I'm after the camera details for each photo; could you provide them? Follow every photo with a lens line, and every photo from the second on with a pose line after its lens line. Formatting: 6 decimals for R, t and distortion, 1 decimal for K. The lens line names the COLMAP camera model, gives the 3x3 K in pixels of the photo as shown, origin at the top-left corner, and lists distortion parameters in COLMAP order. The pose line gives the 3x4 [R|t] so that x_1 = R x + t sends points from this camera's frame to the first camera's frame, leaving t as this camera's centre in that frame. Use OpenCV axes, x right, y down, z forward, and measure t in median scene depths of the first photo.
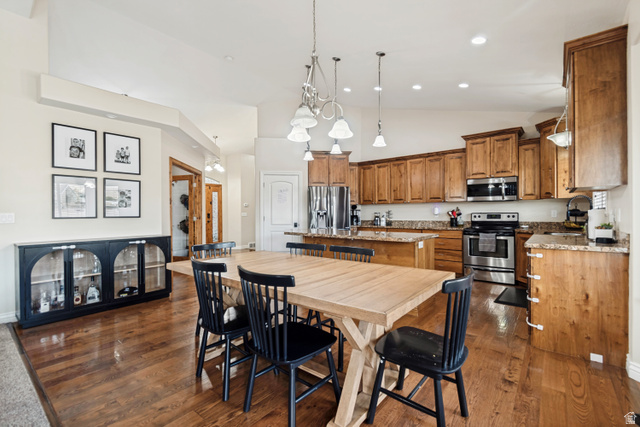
lens RADIAL K [[289.9, 0, 320.8], [0, 289.9, 213.0], [0, 0, 1]] dist [0.005680, -0.000290]
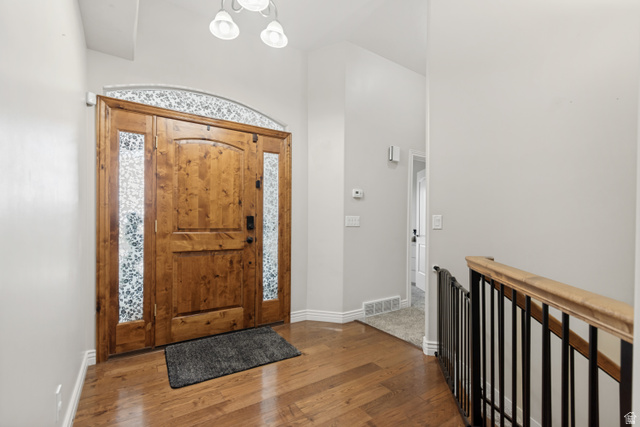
lens RADIAL K [[289.9, 0, 319.4], [0, 289.9, 218.4], [0, 0, 1]] dist [0.005680, -0.000290]
pose [[0.956069, 0.005894, -0.293084, -0.371602], [-0.009715, 0.999886, -0.011582, 0.012664], [0.292982, 0.013920, 0.956017, 1.222157]]
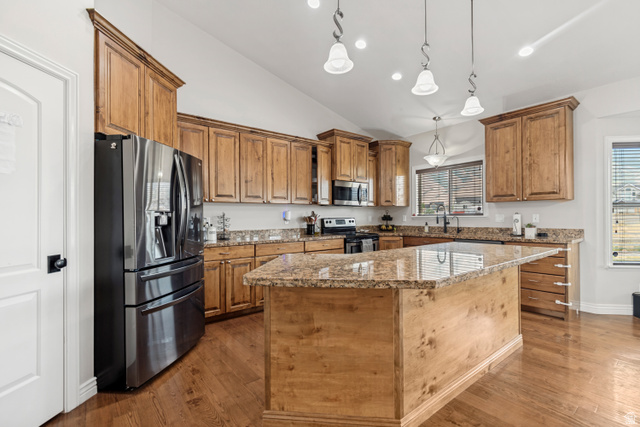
lens RADIAL K [[289.9, 0, 323.3], [0, 289.9, 214.6], [0, 0, 1]] dist [0.005680, -0.000290]
pose [[0.198852, 0.013205, 0.979940, -0.361537], [0.003235, 0.999895, -0.014130, 0.001610], [-0.980024, 0.005980, 0.198789, 0.861298]]
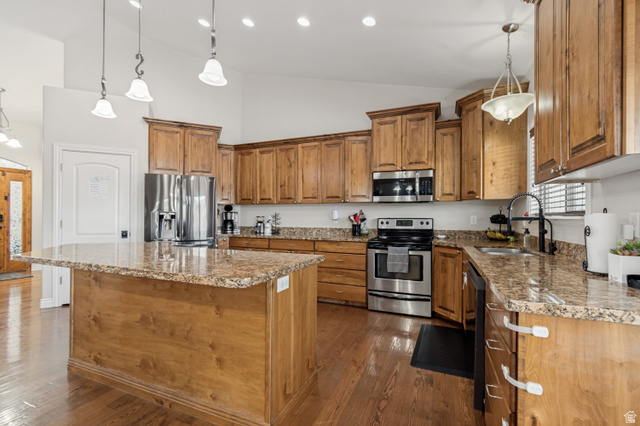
lens RADIAL K [[289.9, 0, 321.9], [0, 289.9, 215.3], [0, 0, 1]] dist [0.005680, -0.000290]
pose [[0.957869, 0.012478, 0.286933, 0.171594], [-0.010916, 0.999916, -0.007043, -0.000291], [-0.286996, 0.003614, 0.957925, 0.335949]]
